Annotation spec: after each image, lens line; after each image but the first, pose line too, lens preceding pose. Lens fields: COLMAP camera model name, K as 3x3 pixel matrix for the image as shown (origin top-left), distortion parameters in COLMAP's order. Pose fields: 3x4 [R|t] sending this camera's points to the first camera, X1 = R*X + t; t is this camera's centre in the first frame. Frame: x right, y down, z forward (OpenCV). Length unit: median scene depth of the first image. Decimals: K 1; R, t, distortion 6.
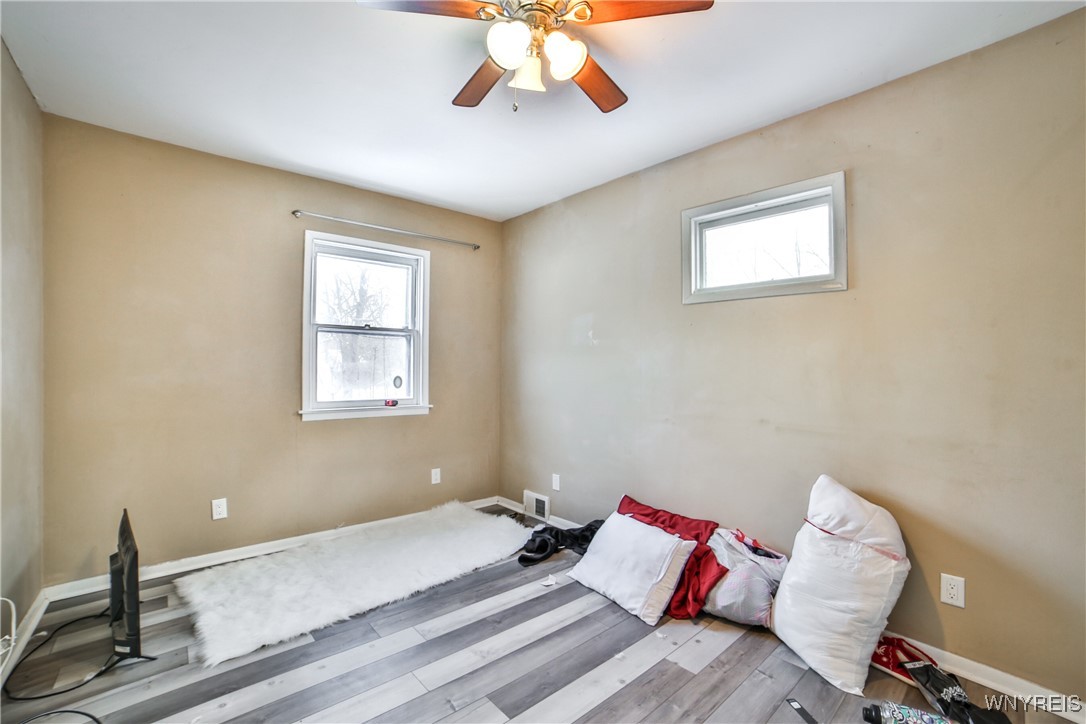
lens RADIAL K [[461.6, 0, 548.1], [0, 461.6, 362.2], [0, 0, 1]] dist [-0.108931, 0.038147]
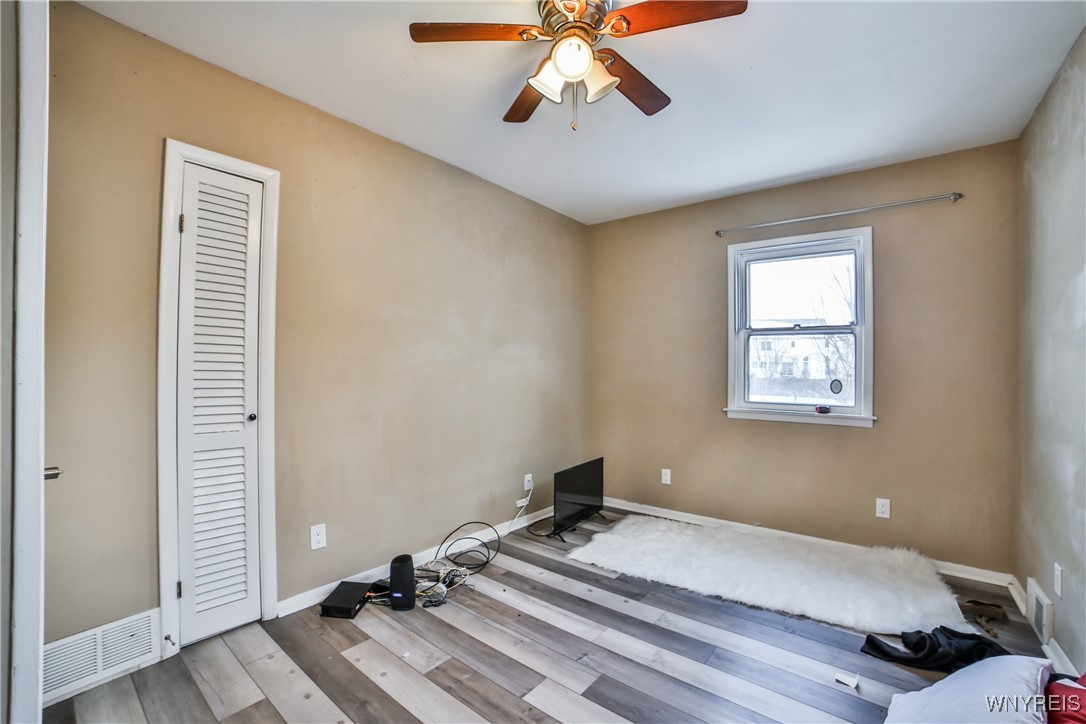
lens RADIAL K [[461.6, 0, 548.1], [0, 461.6, 362.2], [0, 0, 1]] dist [-0.108931, 0.038147]
pose [[0.175116, -0.014256, -0.984445, 0.472072], [0.000873, 0.999897, -0.014325, 0.009923], [0.984547, 0.001649, 0.175111, 0.356850]]
